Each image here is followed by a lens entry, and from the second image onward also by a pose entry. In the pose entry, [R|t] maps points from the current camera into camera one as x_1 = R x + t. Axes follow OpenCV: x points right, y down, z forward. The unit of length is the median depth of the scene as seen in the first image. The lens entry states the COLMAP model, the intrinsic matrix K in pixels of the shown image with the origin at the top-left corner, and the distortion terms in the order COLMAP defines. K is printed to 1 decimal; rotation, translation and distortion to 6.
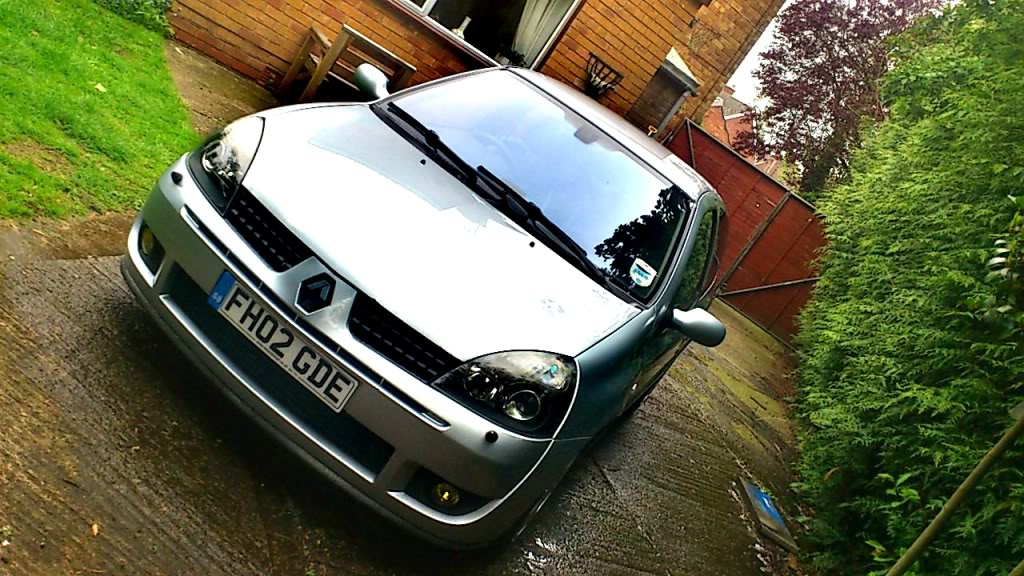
lens RADIAL K [[906.2, 0, 510.8], [0, 906.2, 281.4], [0, 0, 1]] dist [0.012327, -0.021428]
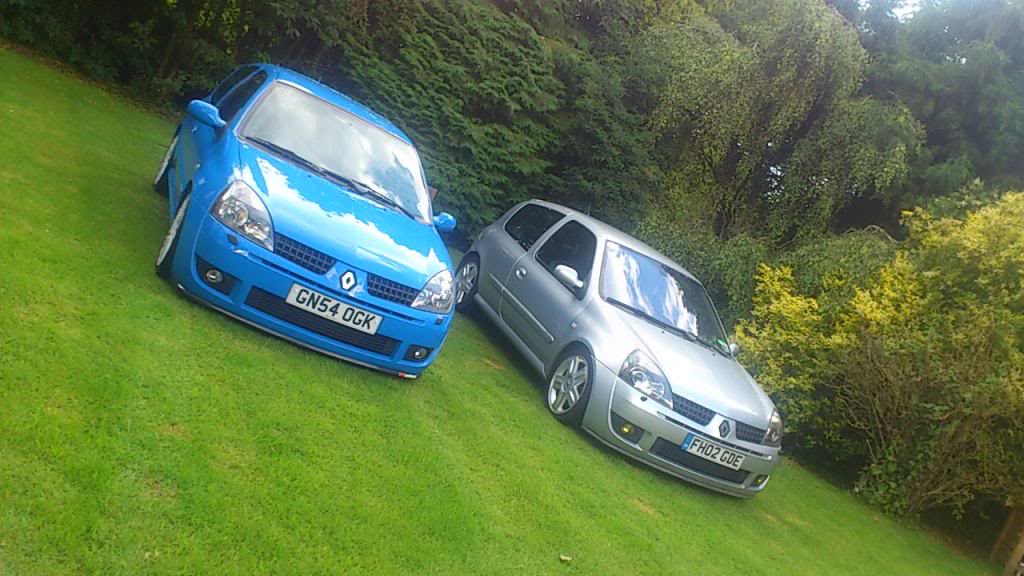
lens RADIAL K [[906.2, 0, 510.8], [0, 906.2, 281.4], [0, 0, 1]] dist [0.012327, -0.021428]
pose [[0.787220, -0.299495, 0.539061, -1.782828], [0.158774, 0.943112, 0.292113, -1.111902], [-0.595882, -0.144368, 0.789989, -0.480533]]
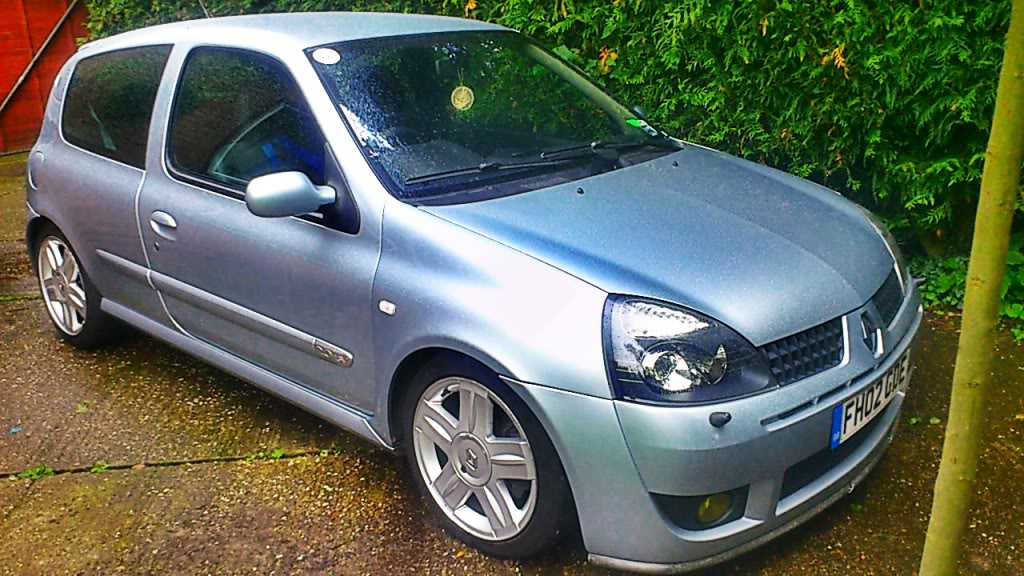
lens RADIAL K [[868.3, 0, 499.6], [0, 868.3, 267.3], [0, 0, 1]] dist [0.005952, -0.002143]
pose [[0.280034, -0.762997, 0.582595, -0.774112], [0.468682, 0.638297, 0.610667, -0.742027], [-0.837806, 0.102044, 0.536348, 0.811506]]
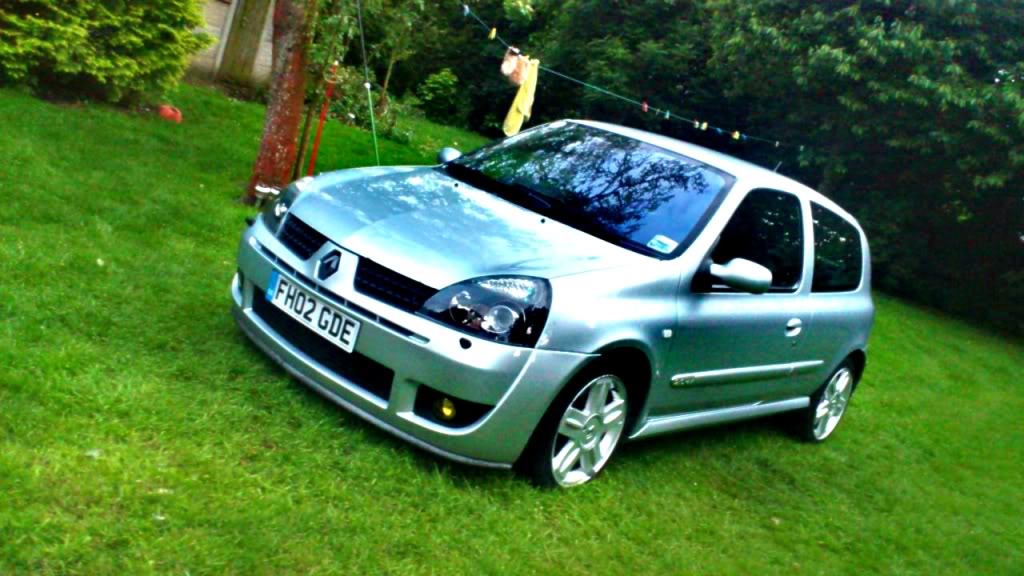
lens RADIAL K [[906.2, 0, 510.8], [0, 906.2, 281.4], [0, 0, 1]] dist [0.012327, -0.021428]
pose [[0.917300, -0.229620, -0.325323, 0.411739], [0.145586, 0.953824, -0.262726, 0.391999], [0.370628, 0.193636, 0.908372, -0.043042]]
